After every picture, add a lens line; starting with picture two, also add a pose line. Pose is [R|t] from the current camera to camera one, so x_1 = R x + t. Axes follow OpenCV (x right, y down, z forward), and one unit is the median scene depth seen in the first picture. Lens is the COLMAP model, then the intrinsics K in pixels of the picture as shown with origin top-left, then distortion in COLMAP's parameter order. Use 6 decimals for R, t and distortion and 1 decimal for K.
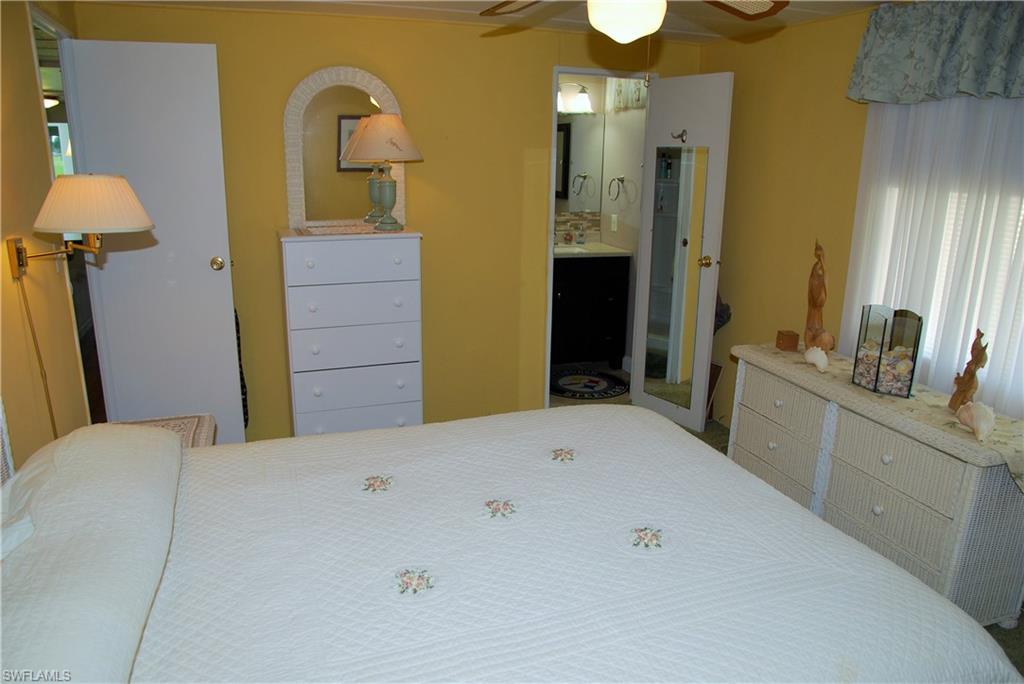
lens RADIAL K [[723.8, 0, 512.6], [0, 723.8, 344.1], [0, 0, 1]] dist [-0.137326, 0.074276]
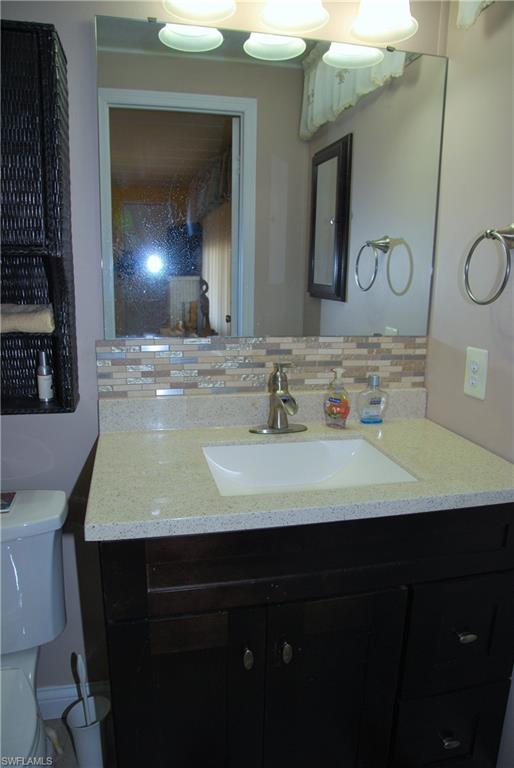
lens RADIAL K [[542.9, 0, 256.6], [0, 542.9, 383.7], [0, 0, 1]] dist [-0.137326, 0.074276]
pose [[0.994214, 0.026958, -0.103977, 0.064231], [-0.031642, 0.998545, -0.043667, -0.144896], [0.102648, 0.046704, 0.993621, 0.722462]]
